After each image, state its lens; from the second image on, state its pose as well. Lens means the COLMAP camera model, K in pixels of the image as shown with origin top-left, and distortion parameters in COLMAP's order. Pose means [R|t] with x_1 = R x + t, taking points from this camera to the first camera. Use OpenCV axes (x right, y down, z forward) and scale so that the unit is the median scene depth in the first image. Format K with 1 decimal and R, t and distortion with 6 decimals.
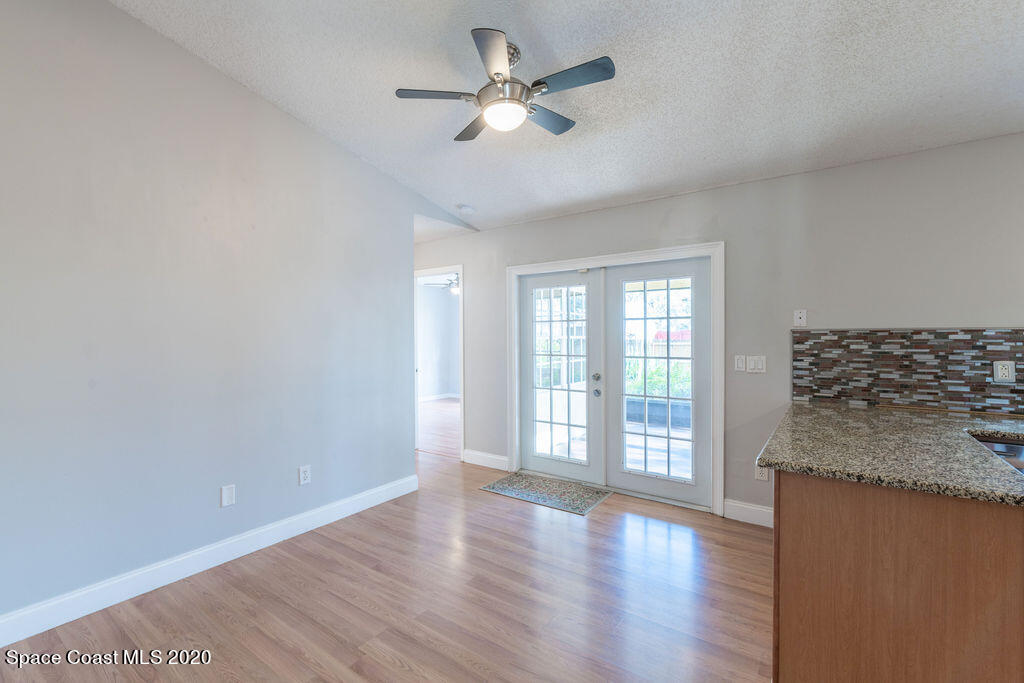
lens RADIAL K [[454.0, 0, 485.0], [0, 454.0, 340.7], [0, 0, 1]] dist [0.001201, -0.001355]
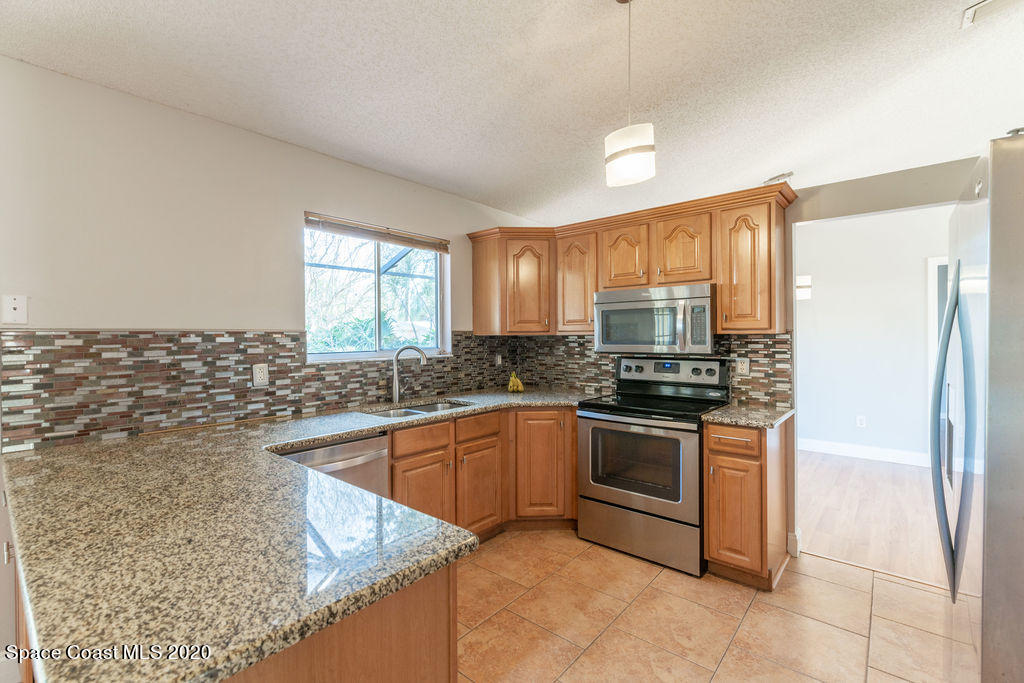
lens RADIAL K [[454.0, 0, 477.6], [0, 454.0, 339.3], [0, 0, 1]] dist [0.001201, -0.001355]
pose [[0.085194, -0.006496, 0.996343, 0.183903], [0.015194, 0.999871, 0.005220, -0.005816], [-0.996249, 0.014694, 0.085281, 0.396373]]
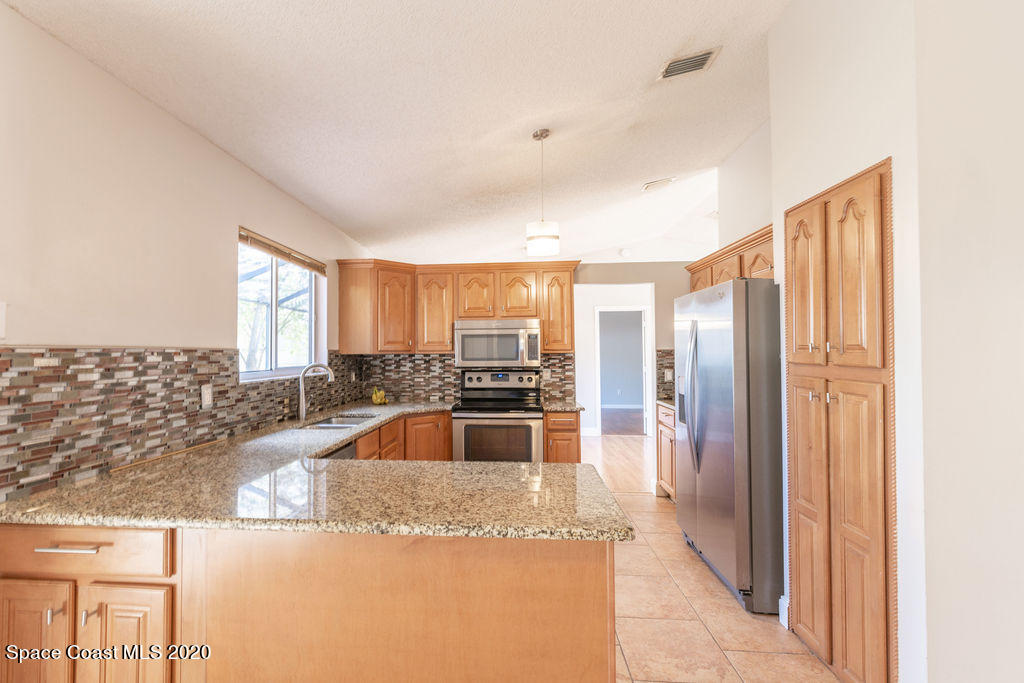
lens RADIAL K [[454.0, 0, 478.0], [0, 454.0, 339.8], [0, 0, 1]] dist [0.001201, -0.001355]
pose [[-0.531994, 0.030025, 0.846216, 0.074611], [0.014930, 0.999548, -0.026079, -0.011458], [-0.846617, -0.001240, -0.532202, 0.905229]]
